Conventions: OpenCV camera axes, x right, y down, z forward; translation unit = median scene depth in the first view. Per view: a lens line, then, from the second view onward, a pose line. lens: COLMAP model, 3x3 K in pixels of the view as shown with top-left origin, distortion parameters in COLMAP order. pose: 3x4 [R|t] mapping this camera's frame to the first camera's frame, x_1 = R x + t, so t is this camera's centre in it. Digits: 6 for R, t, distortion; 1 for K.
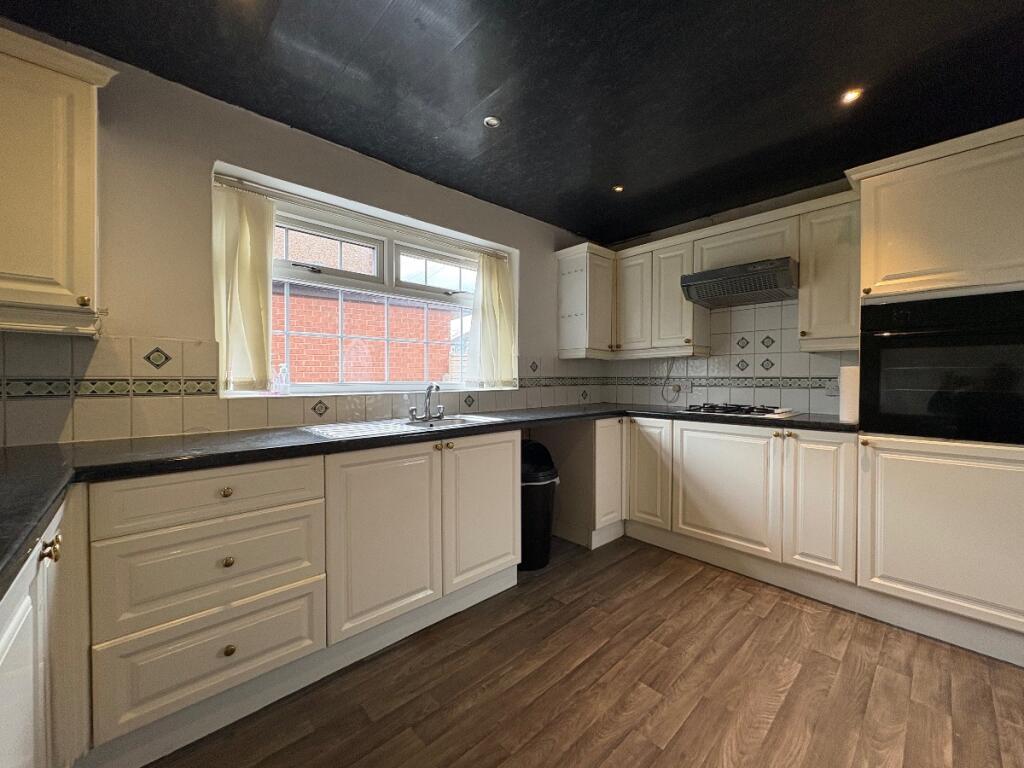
lens RADIAL K [[406.2, 0, 510.4], [0, 406.2, 382.4], [0, 0, 1]] dist [0.000815, 0.000500]
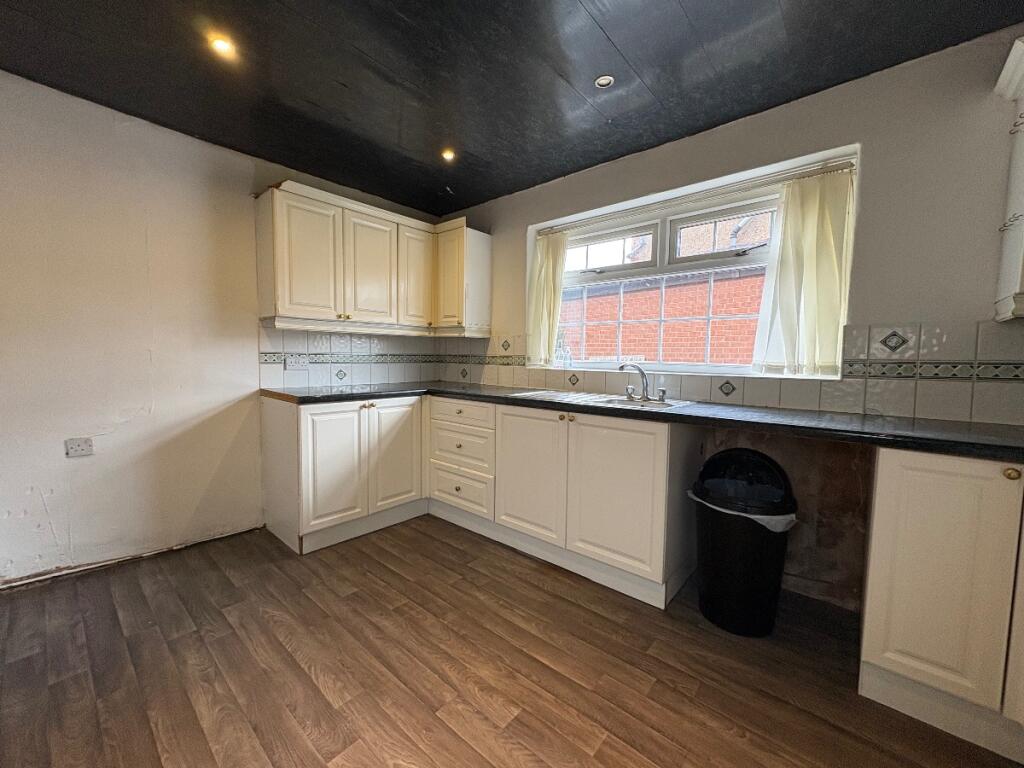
lens RADIAL K [[406.2, 0, 510.4], [0, 406.2, 382.4], [0, 0, 1]] dist [0.000815, 0.000500]
pose [[0.111203, 0.067242, -0.991520, 0.916651], [-0.025503, 0.997573, 0.064792, -0.009605], [0.993470, 0.018081, 0.112648, 0.706887]]
